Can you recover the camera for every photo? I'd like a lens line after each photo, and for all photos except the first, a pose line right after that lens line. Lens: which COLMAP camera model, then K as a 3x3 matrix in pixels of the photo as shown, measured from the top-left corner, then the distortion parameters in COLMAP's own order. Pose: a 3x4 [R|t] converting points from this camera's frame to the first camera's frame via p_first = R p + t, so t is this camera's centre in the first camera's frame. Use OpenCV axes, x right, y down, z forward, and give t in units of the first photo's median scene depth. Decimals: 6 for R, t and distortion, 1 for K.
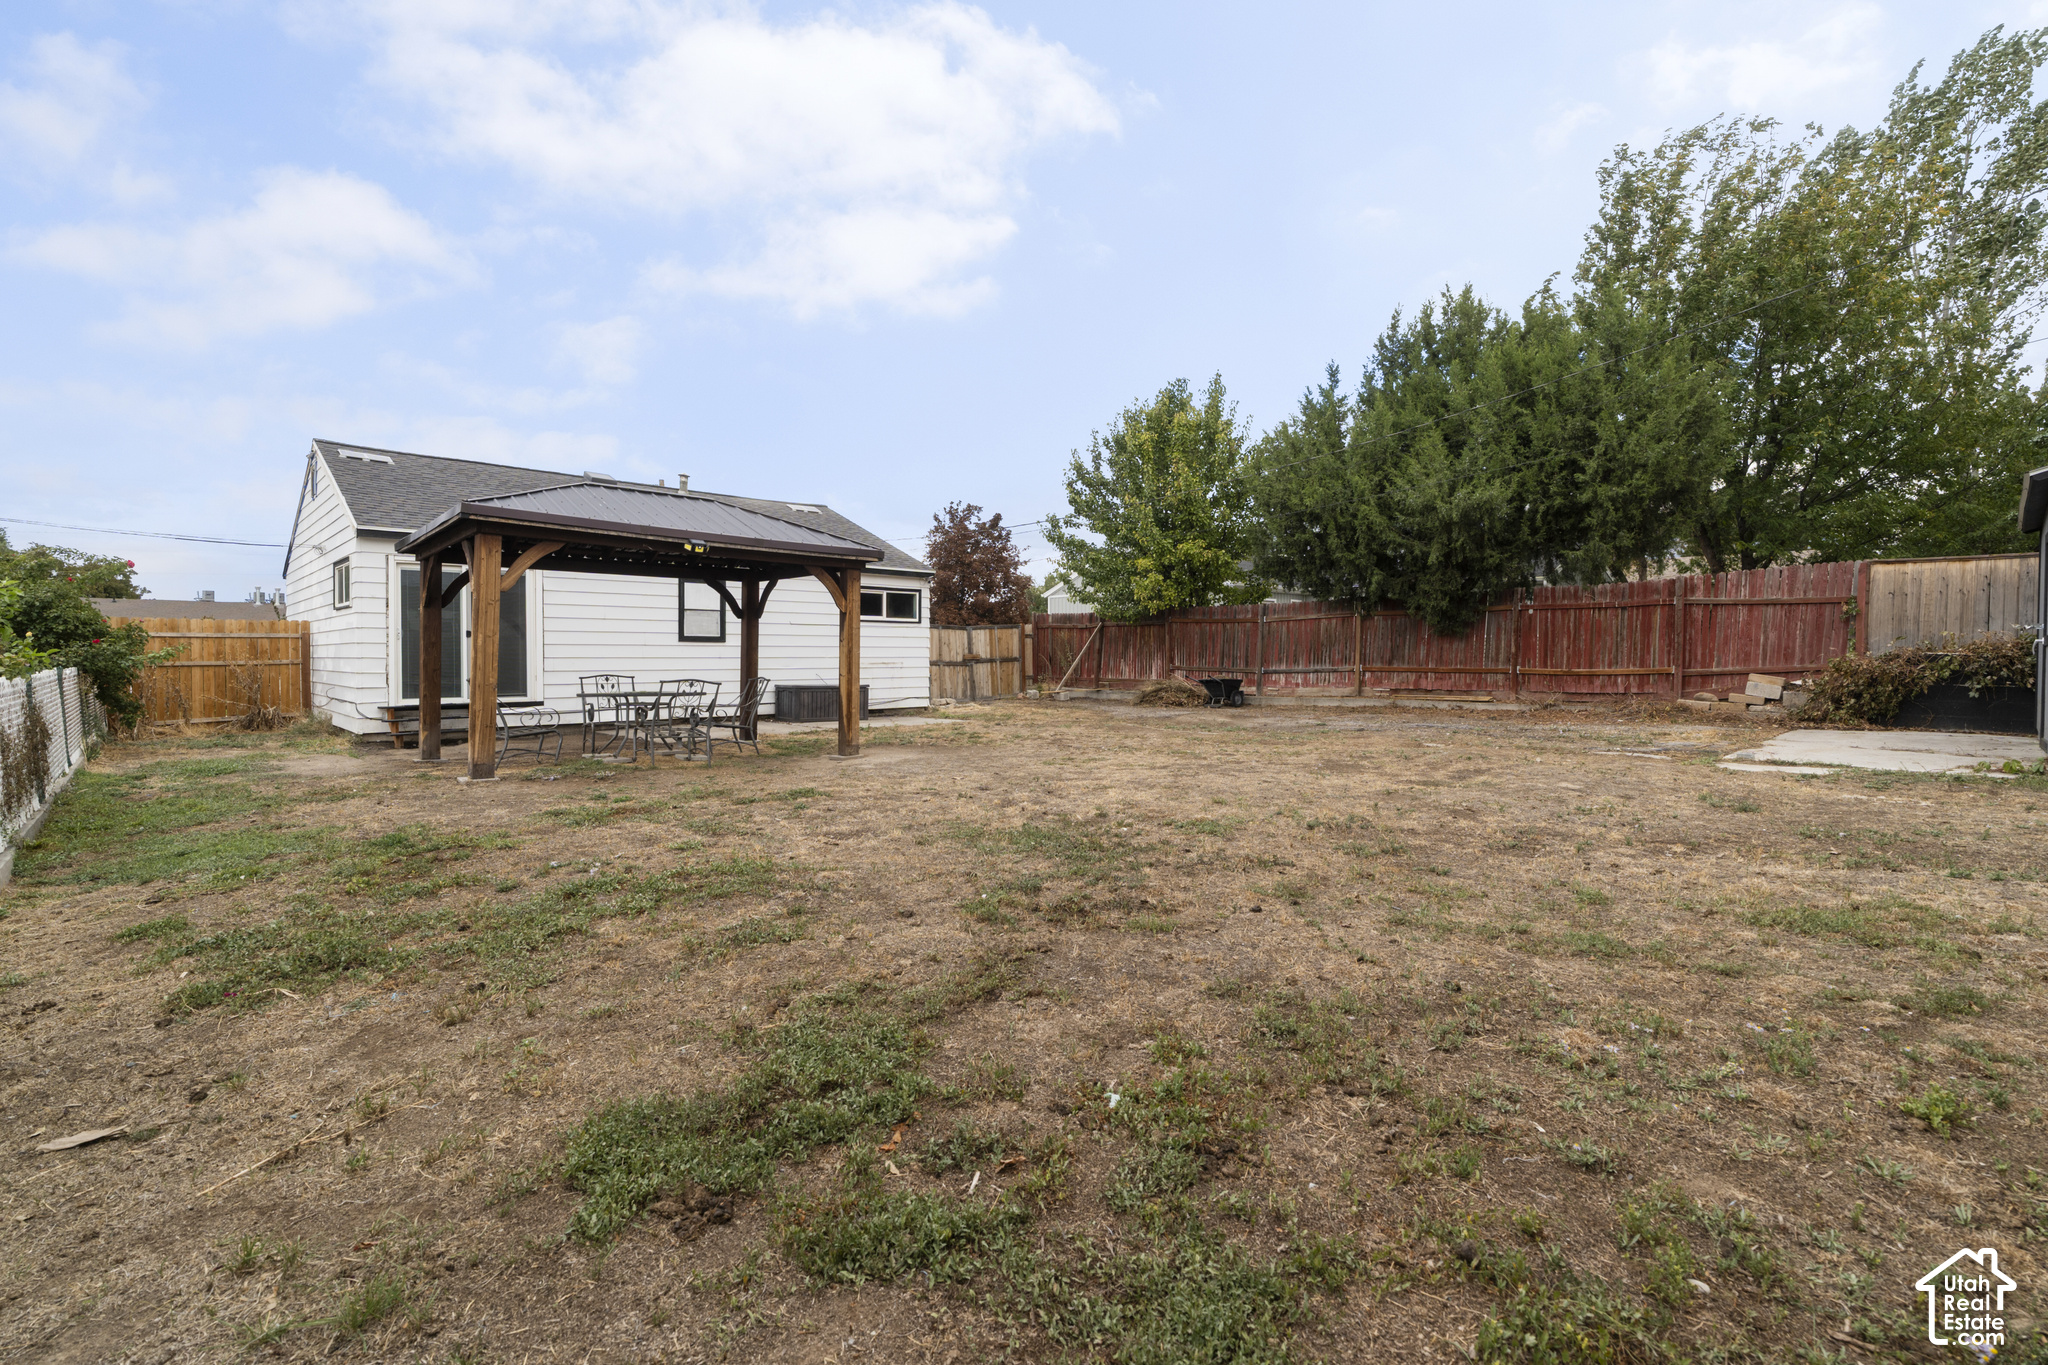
lens RADIAL K [[925.3, 0, 1020.0], [0, 925.3, 653.1], [0, 0, 1]] dist [-0.008012, 0.003454]
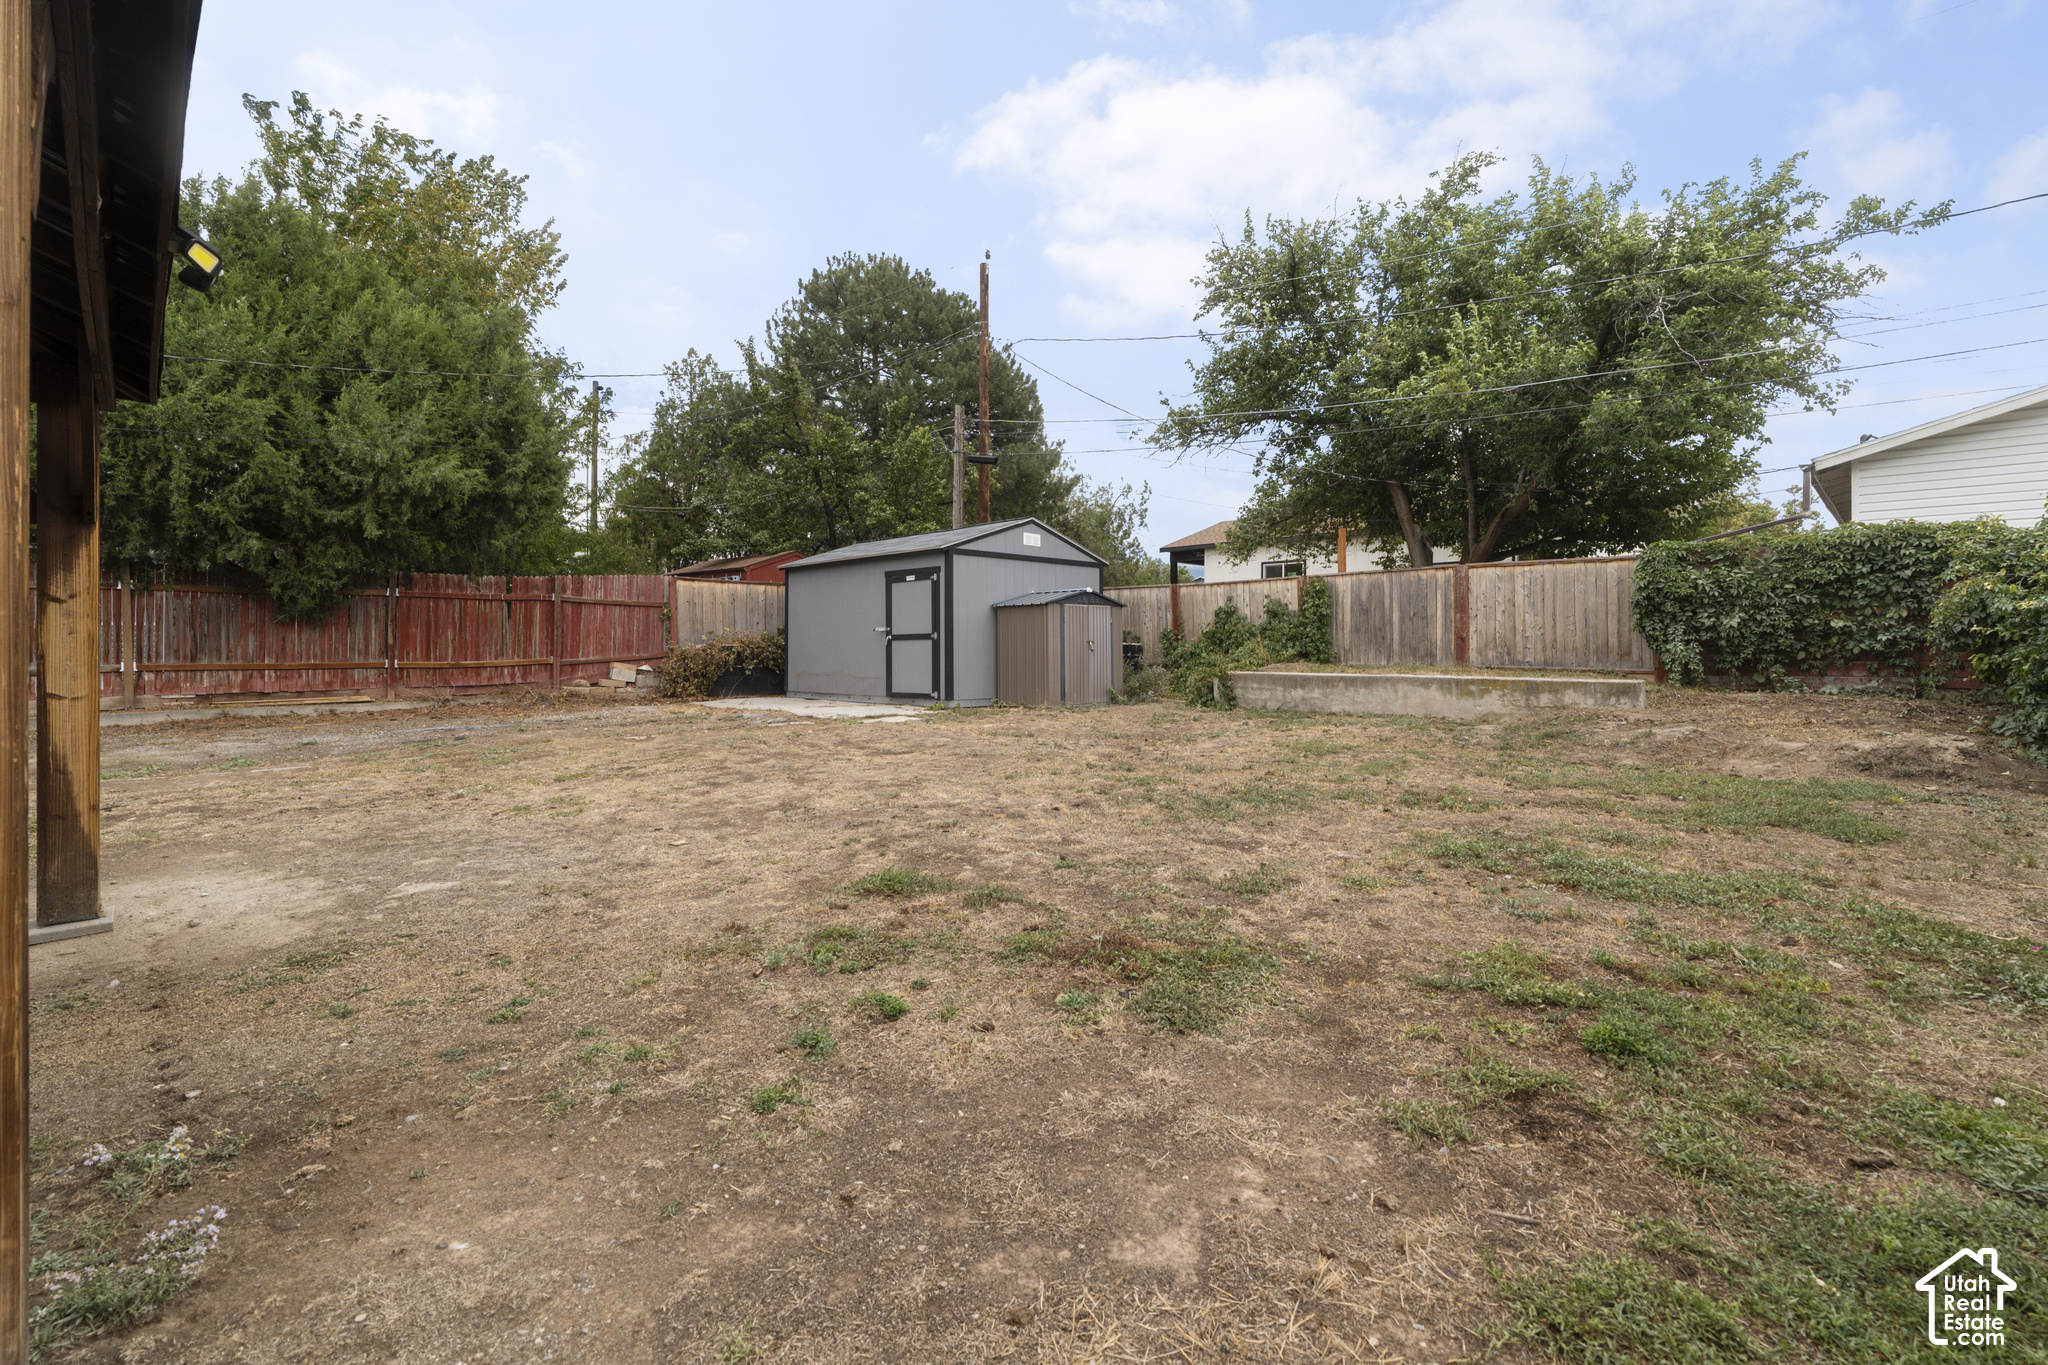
lens RADIAL K [[925.3, 0, 1020.0], [0, 925.3, 653.1], [0, 0, 1]] dist [-0.008012, 0.003454]
pose [[0.001272, -0.009410, 0.999955, -0.375989], [-0.000935, 0.999955, 0.009412, -0.001140], [-0.999999, -0.000947, 0.001263, 0.429750]]
